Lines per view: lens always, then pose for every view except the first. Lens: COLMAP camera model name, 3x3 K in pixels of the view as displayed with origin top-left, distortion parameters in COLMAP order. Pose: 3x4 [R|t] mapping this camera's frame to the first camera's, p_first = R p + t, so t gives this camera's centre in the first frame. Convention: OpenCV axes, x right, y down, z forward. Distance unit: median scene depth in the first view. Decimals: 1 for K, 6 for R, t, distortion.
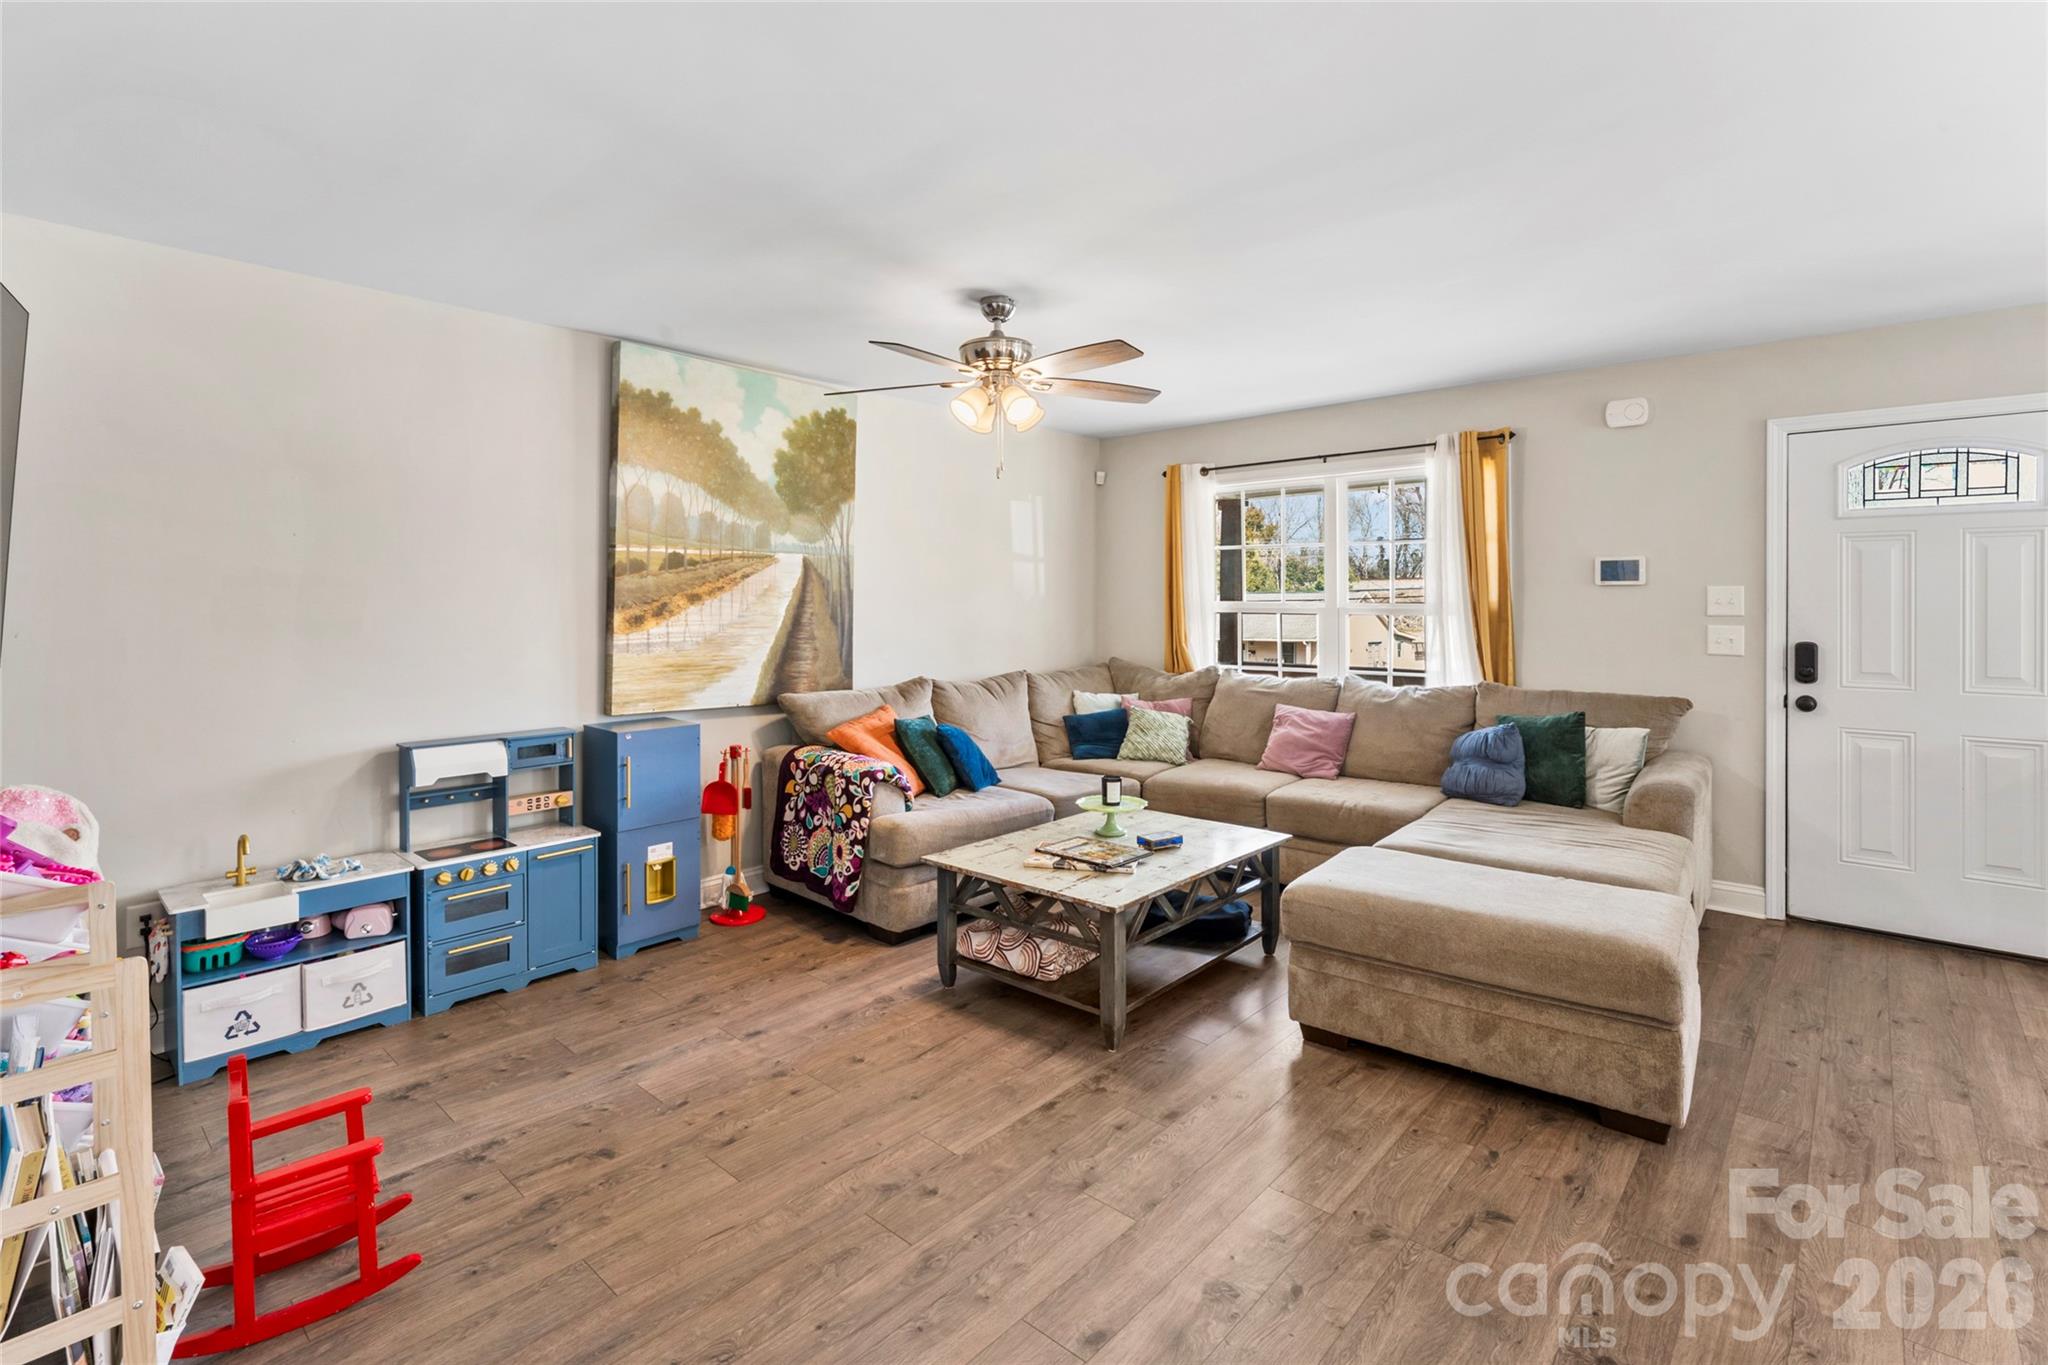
lens RADIAL K [[927.9, 0, 1022.3], [0, 927.9, 612.7], [0, 0, 1]] dist [-0.002936, 0.000444]
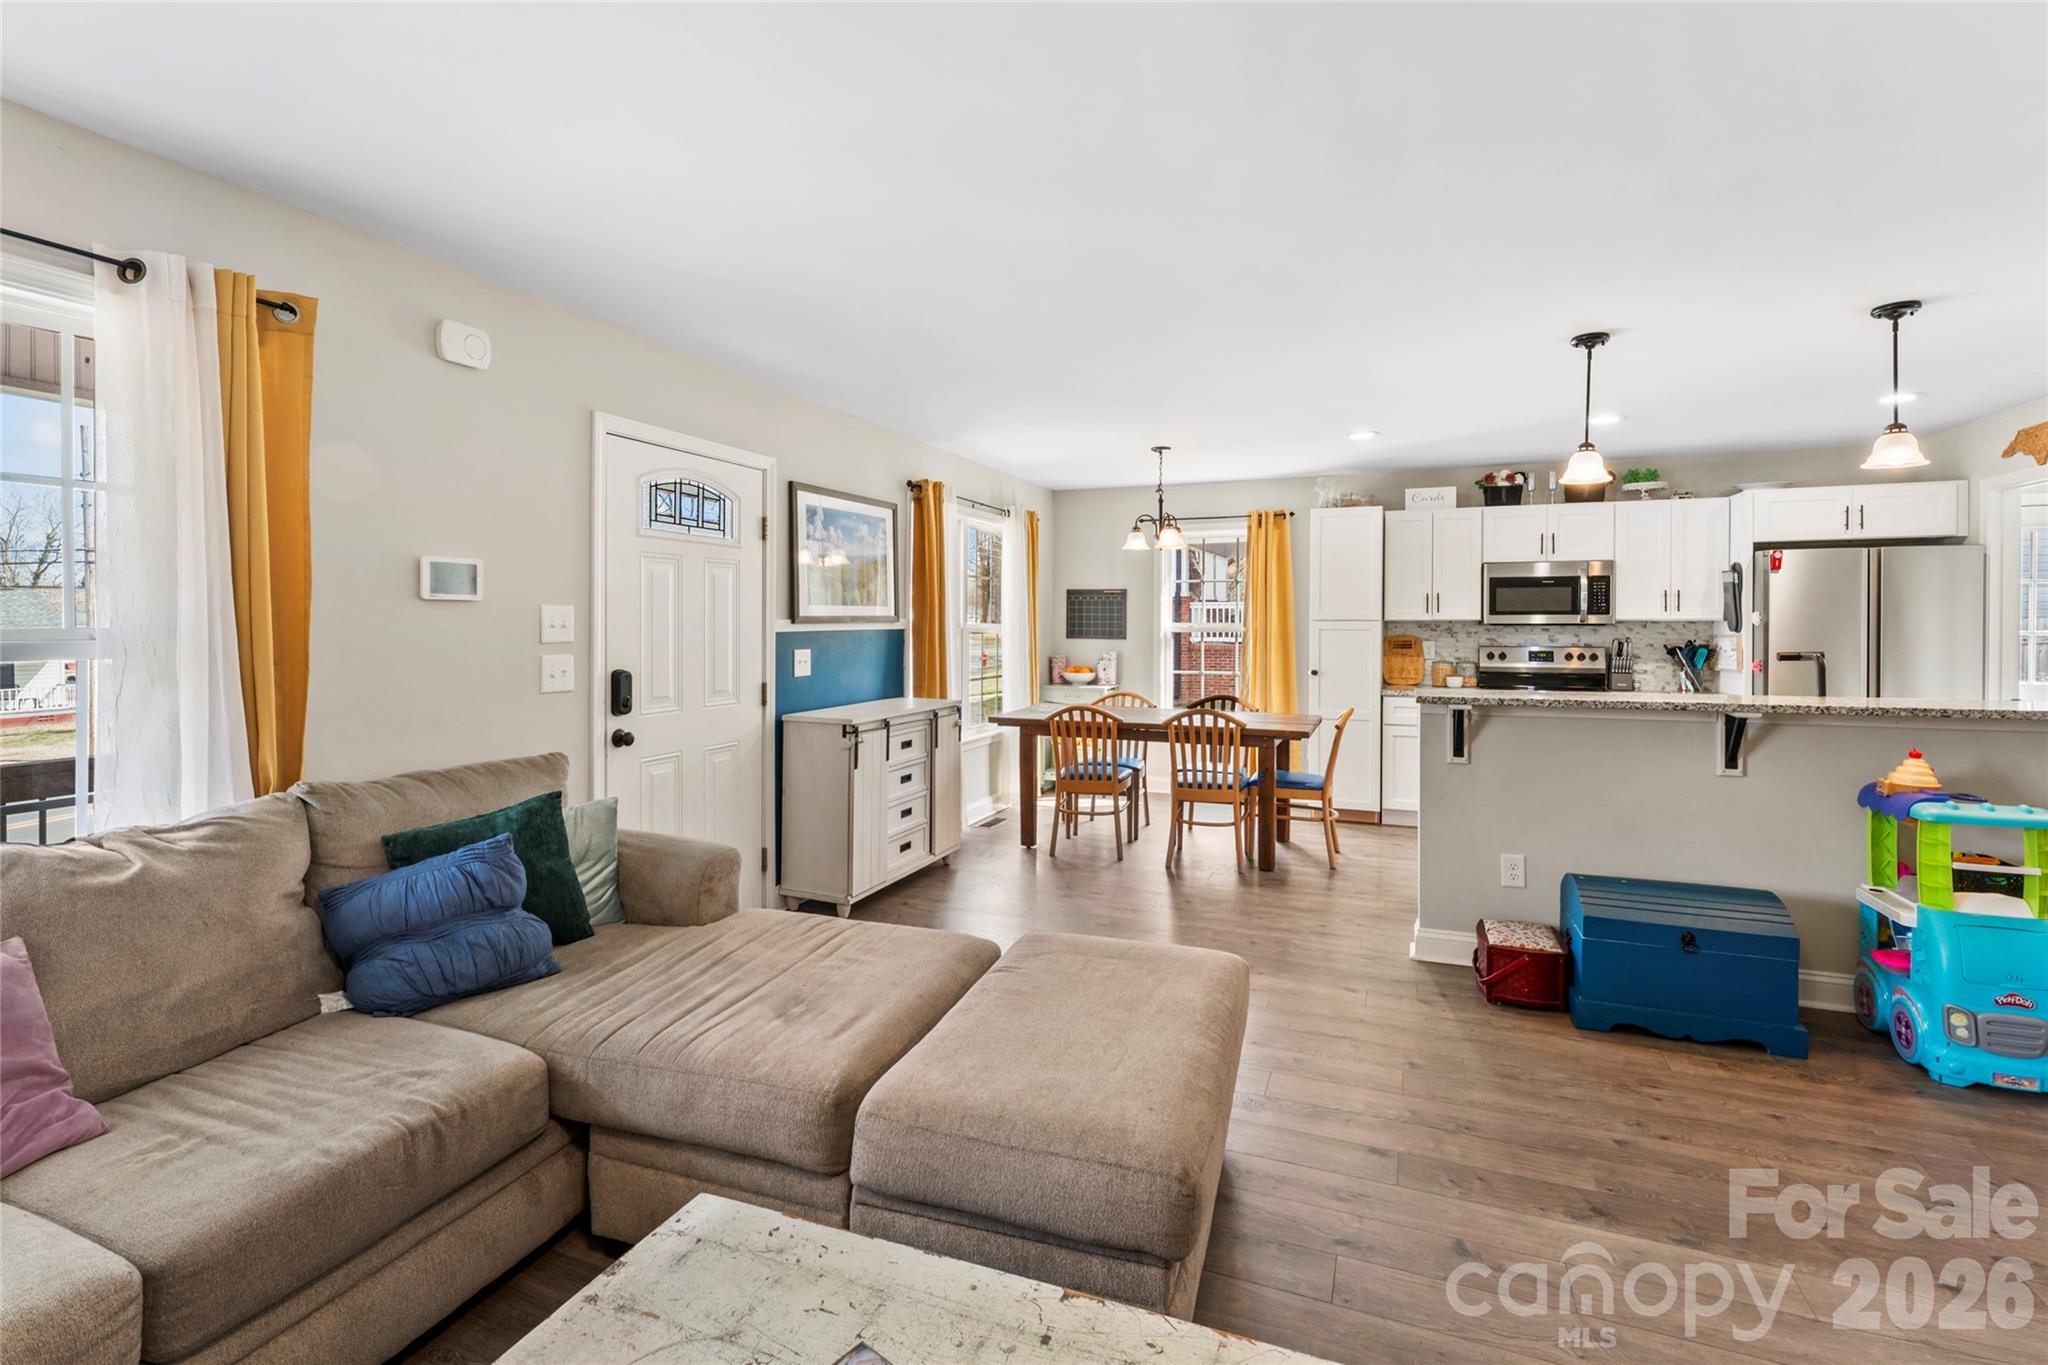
lens RADIAL K [[927.9, 0, 1018.3], [0, 927.9, 637.5], [0, 0, 1]] dist [-0.002936, 0.000444]
pose [[-0.334531, -0.015154, 0.942263, -0.119883], [0.015732, 0.999642, 0.021662, -0.012344], [-0.942253, 0.022070, -0.334173, 0.889225]]
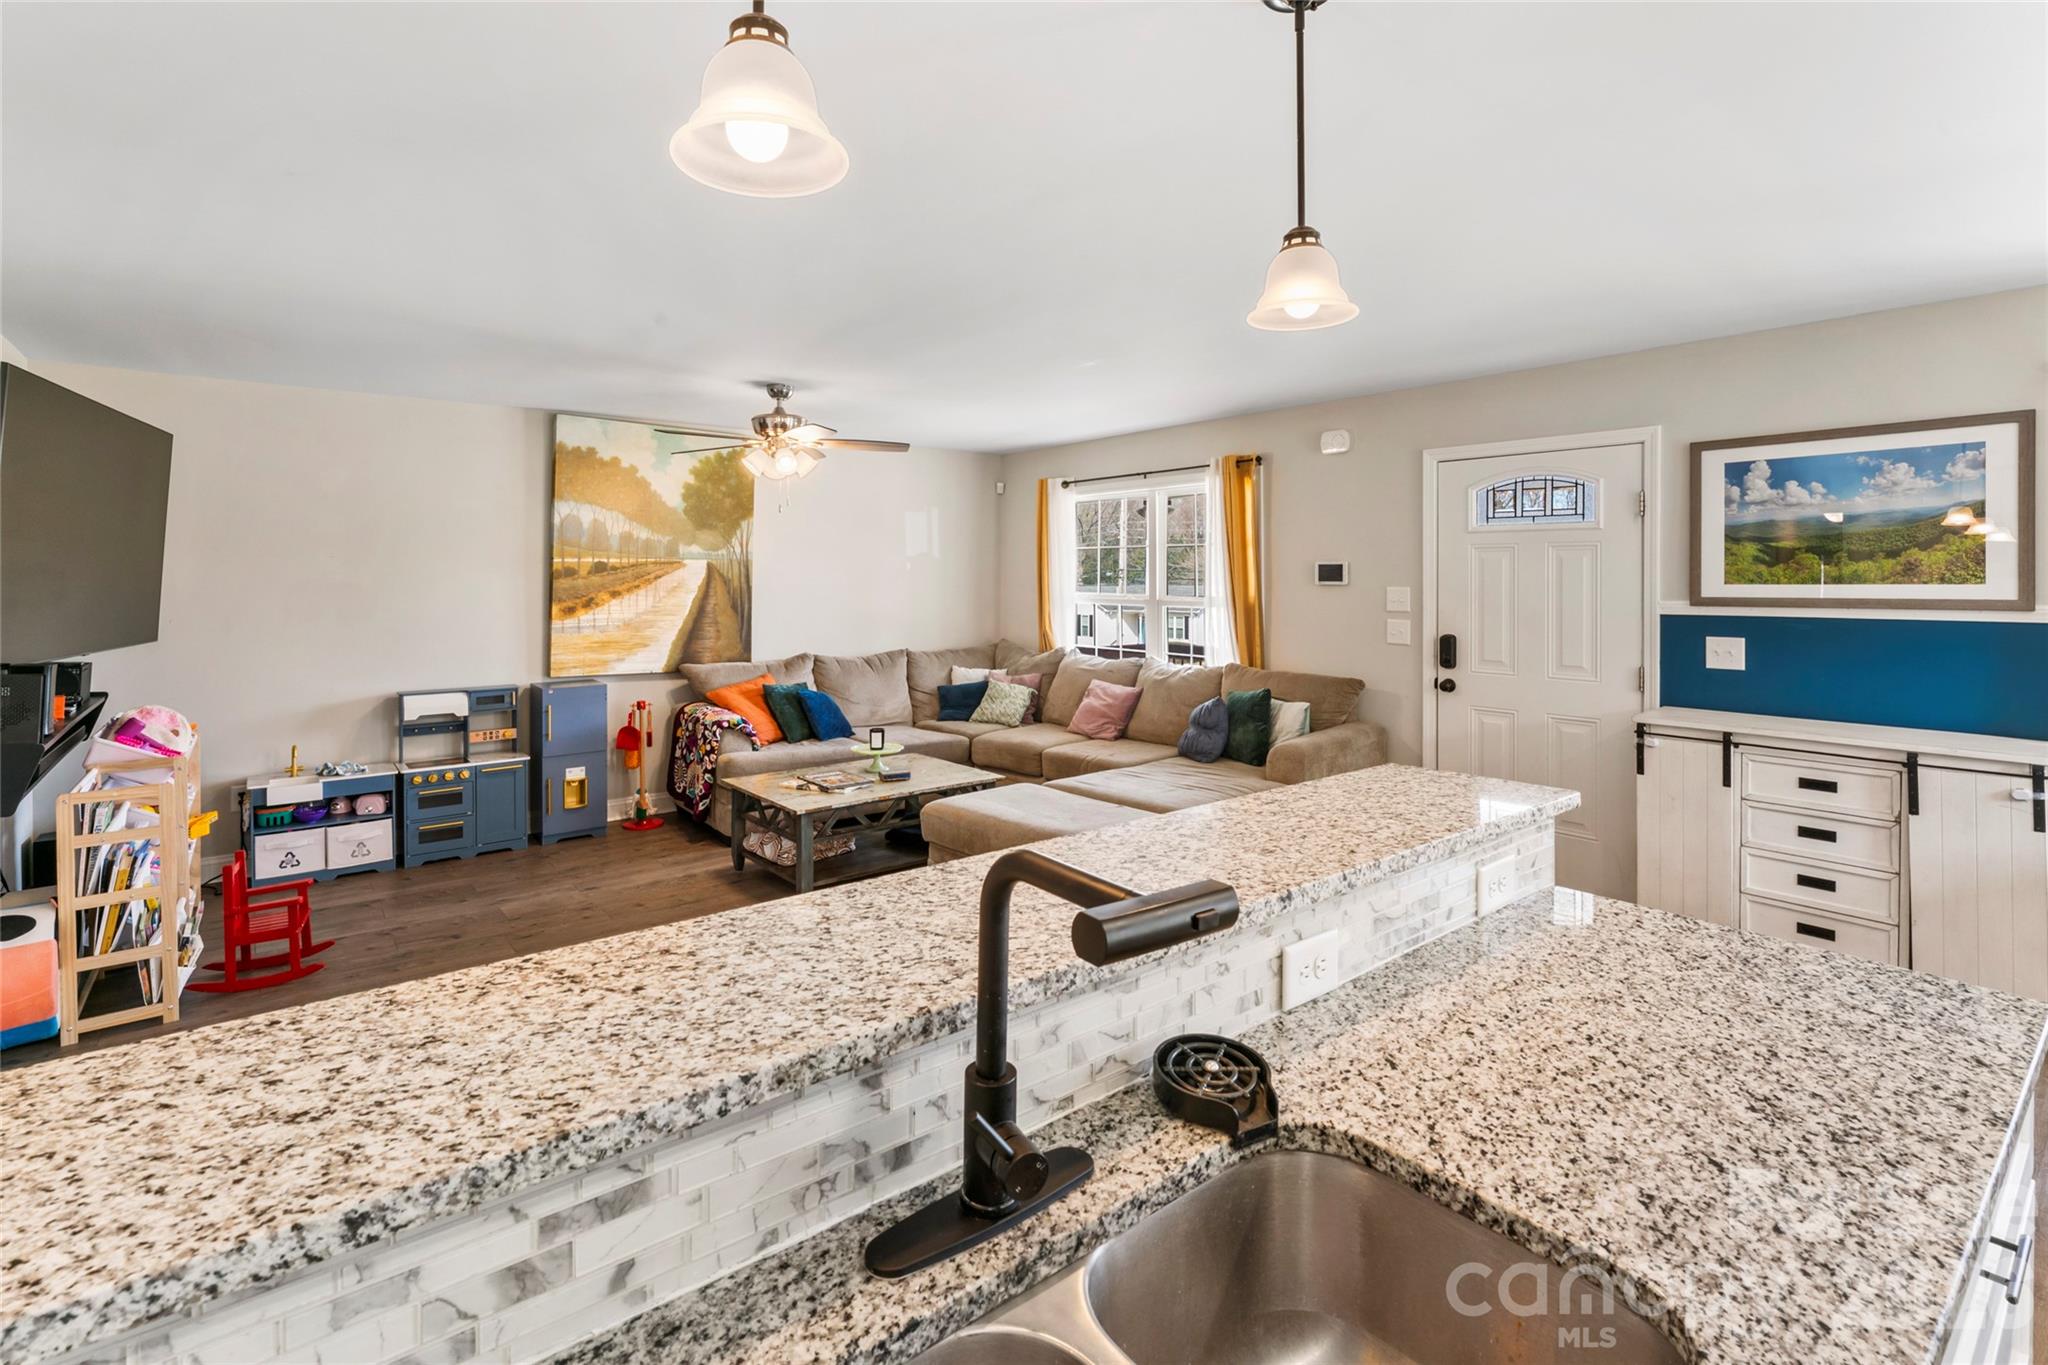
lens RADIAL K [[927.9, 0, 1009.8], [0, 927.9, 586.4], [0, 0, 1]] dist [-0.002936, 0.000444]
pose [[0.986383, 0.001800, -0.164455, 0.458021], [-0.002300, 0.999993, -0.002850, -0.024462], [0.164449, 0.003189, 0.986380, -0.272248]]
